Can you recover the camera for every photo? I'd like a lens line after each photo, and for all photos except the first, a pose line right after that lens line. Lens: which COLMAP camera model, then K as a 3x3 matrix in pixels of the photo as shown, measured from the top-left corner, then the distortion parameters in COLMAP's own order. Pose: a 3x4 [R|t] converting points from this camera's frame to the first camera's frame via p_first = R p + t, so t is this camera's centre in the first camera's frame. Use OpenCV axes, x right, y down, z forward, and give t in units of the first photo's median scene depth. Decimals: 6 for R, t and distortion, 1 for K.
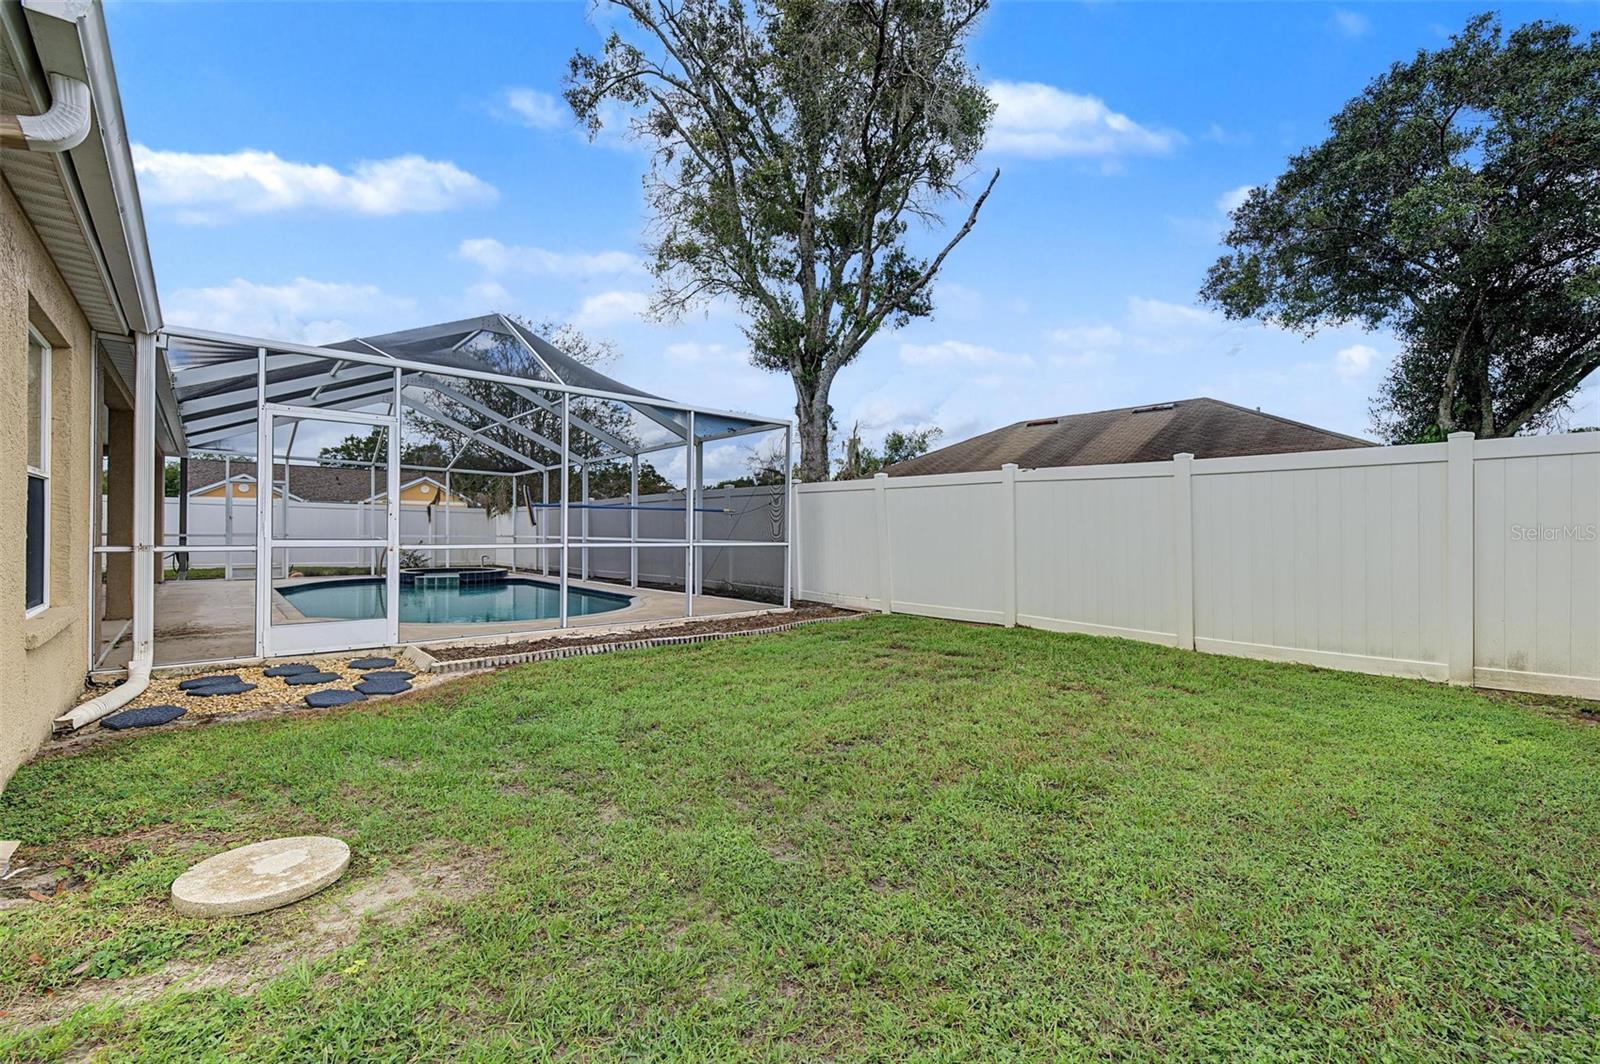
lens RADIAL K [[660.6, 0, 800.0], [0, 660.6, 532.0], [0, 0, 1]] dist [0.000188, -0.003943]
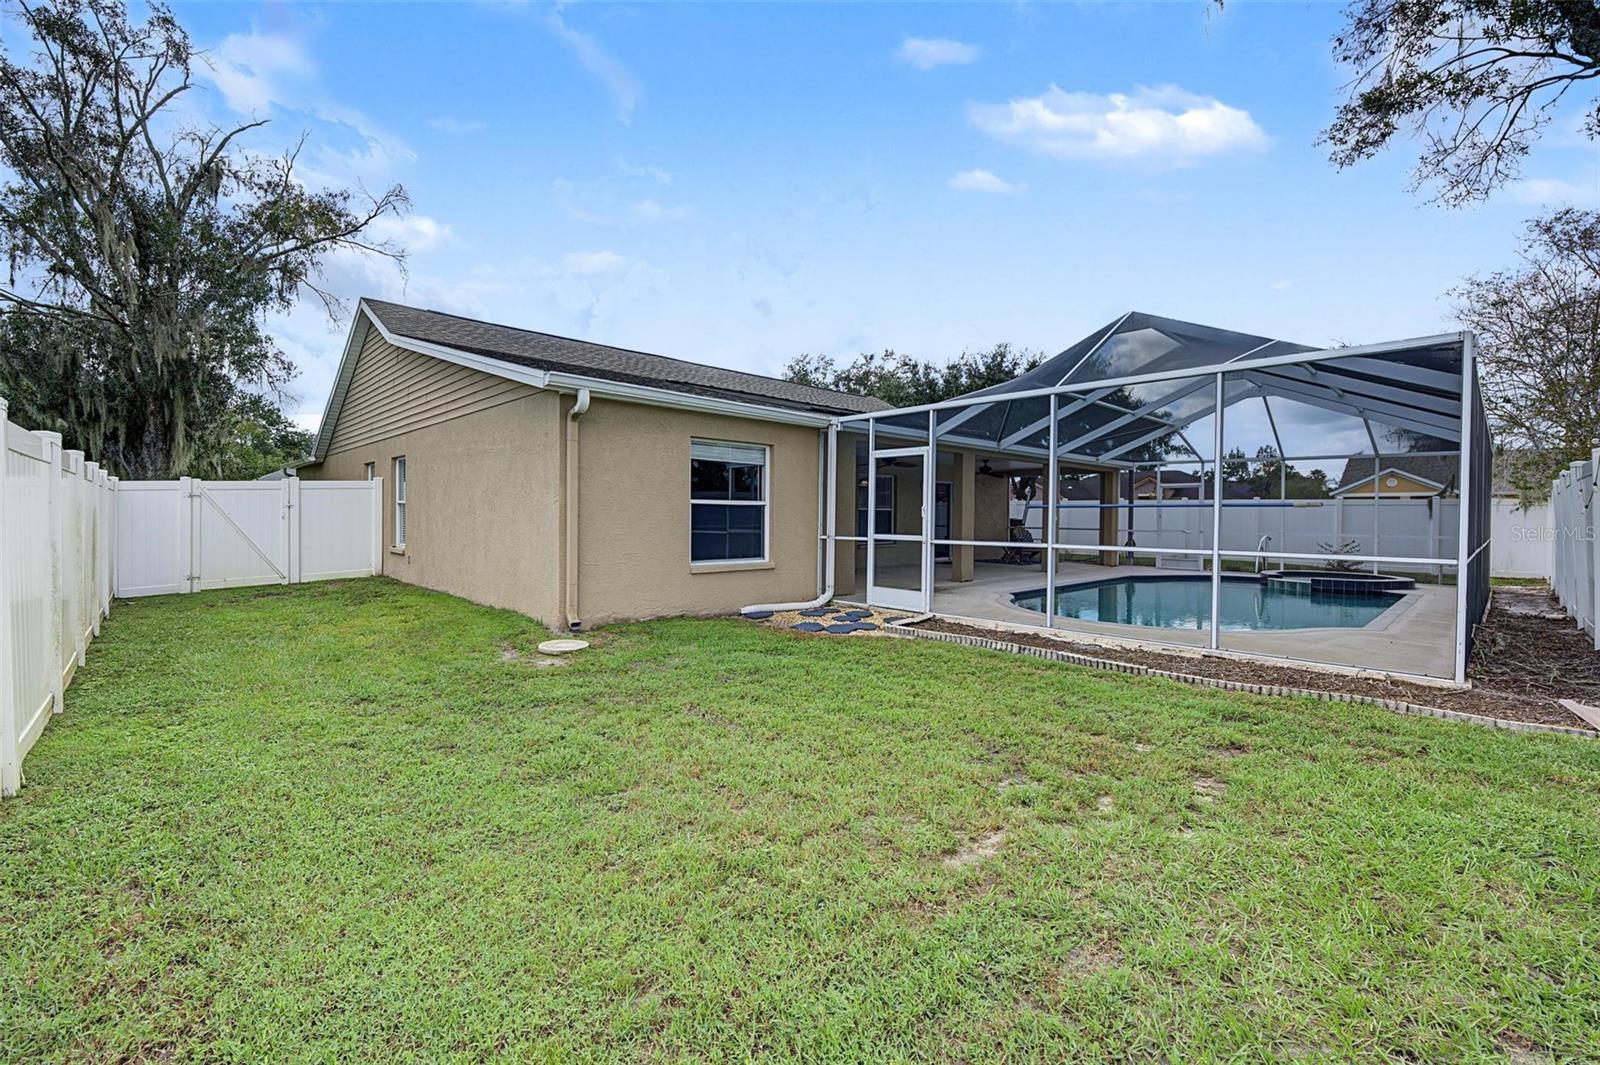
lens RADIAL K [[660.6, 0, 800.0], [0, 660.6, 532.5], [0, 0, 1]] dist [0.000188, -0.003943]
pose [[0.032673, 0.014601, -0.999359, 0.347892], [-0.004425, 0.999886, 0.014464, -0.010439], [0.999456, 0.003949, 0.032734, 0.288040]]
